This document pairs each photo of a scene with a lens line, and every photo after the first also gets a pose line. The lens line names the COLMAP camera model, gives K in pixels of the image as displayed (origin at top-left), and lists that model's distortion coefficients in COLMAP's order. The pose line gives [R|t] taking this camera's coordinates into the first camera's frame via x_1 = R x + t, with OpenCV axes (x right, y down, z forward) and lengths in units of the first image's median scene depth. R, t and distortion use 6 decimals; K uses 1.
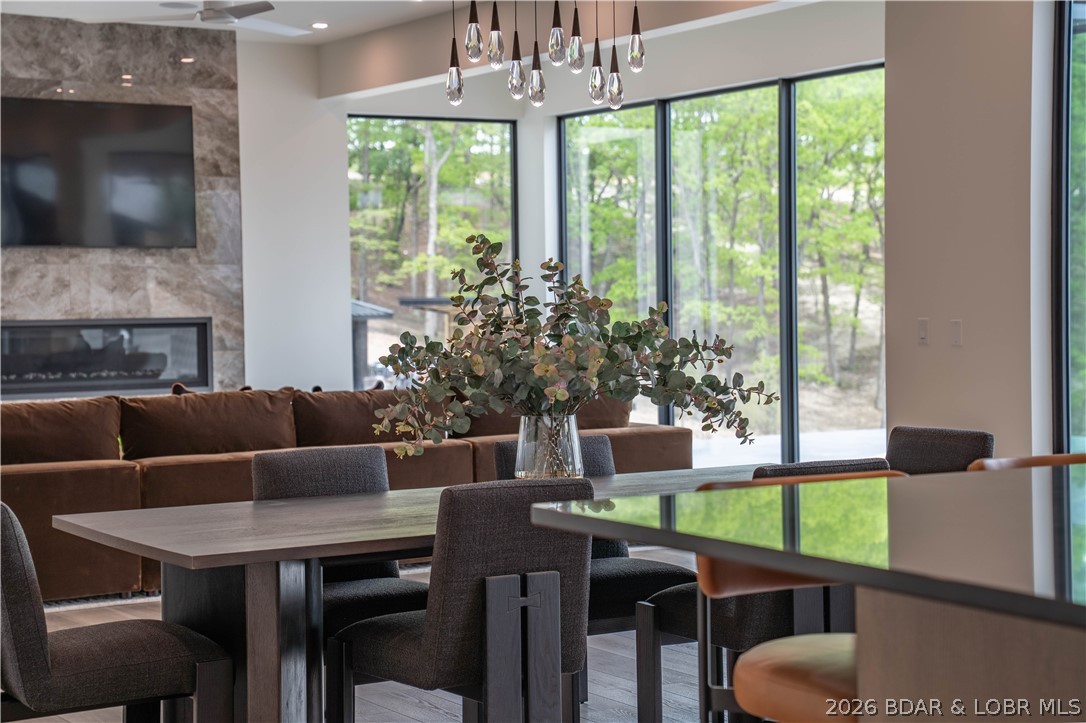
lens RADIAL K [[2037.3, 0, 543.0], [0, 2037.3, 361.5], [0, 0, 1]] dist [0.266093, 0.156029]
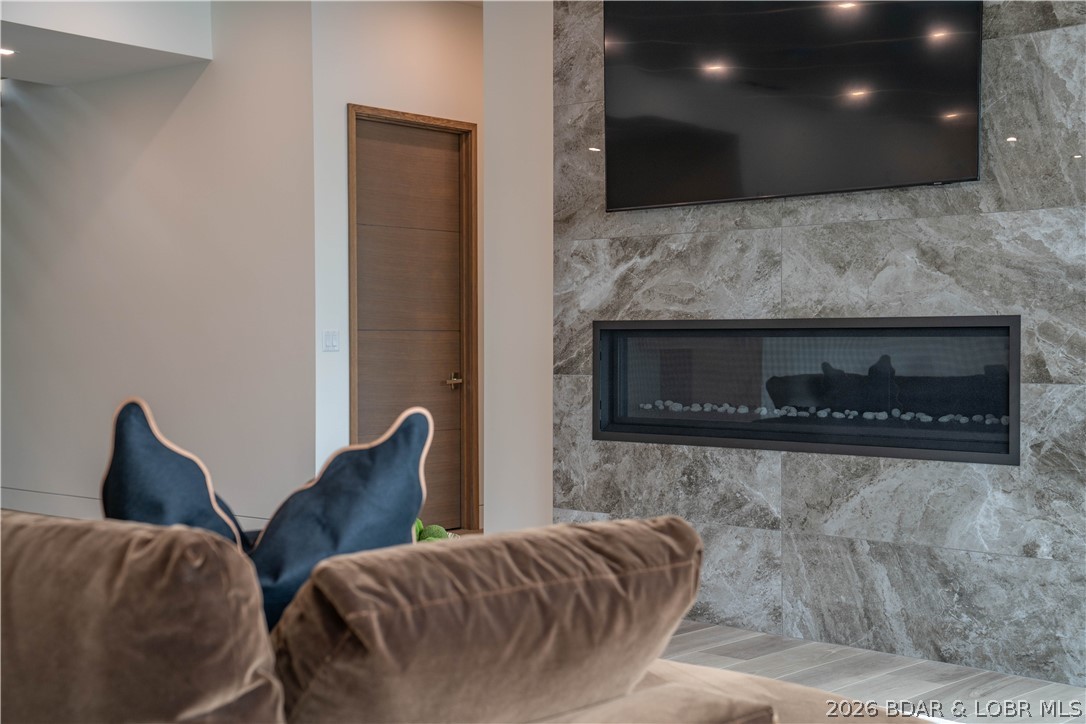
lens RADIAL K [[1485.0, 0, 543.0], [0, 1485.0, 362.0], [0, 0, 1]] dist [0.212556, 0.041764]
pose [[0.308884, 0.023940, -0.950799, 0.158601], [-0.042178, 0.999044, 0.011452, -0.009943], [0.950164, 0.036565, 0.309598, 0.790695]]
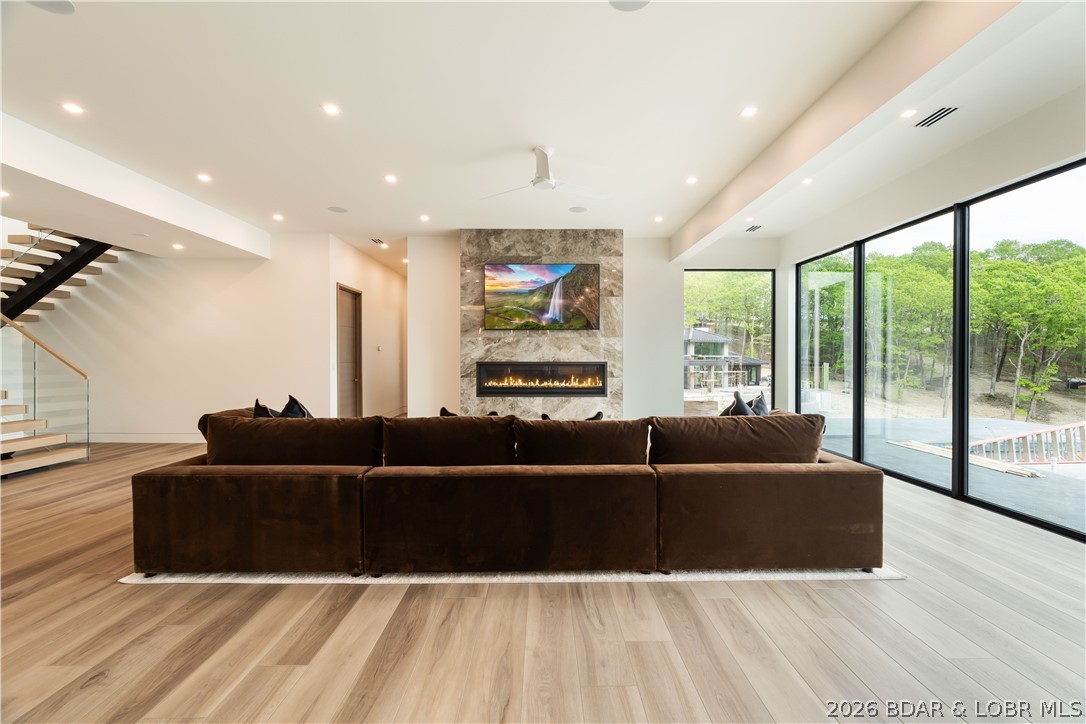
lens RADIAL K [[486.9, 0, 543.0], [0, 486.9, 362.0], [0, 0, 1]] dist [-0.001878, 0.000473]
pose [[0.868000, 0.019538, -0.496179, 0.033610], [-0.030279, 0.999449, -0.013615, -0.012920], [0.495640, 0.026841, 0.868113, 0.535541]]
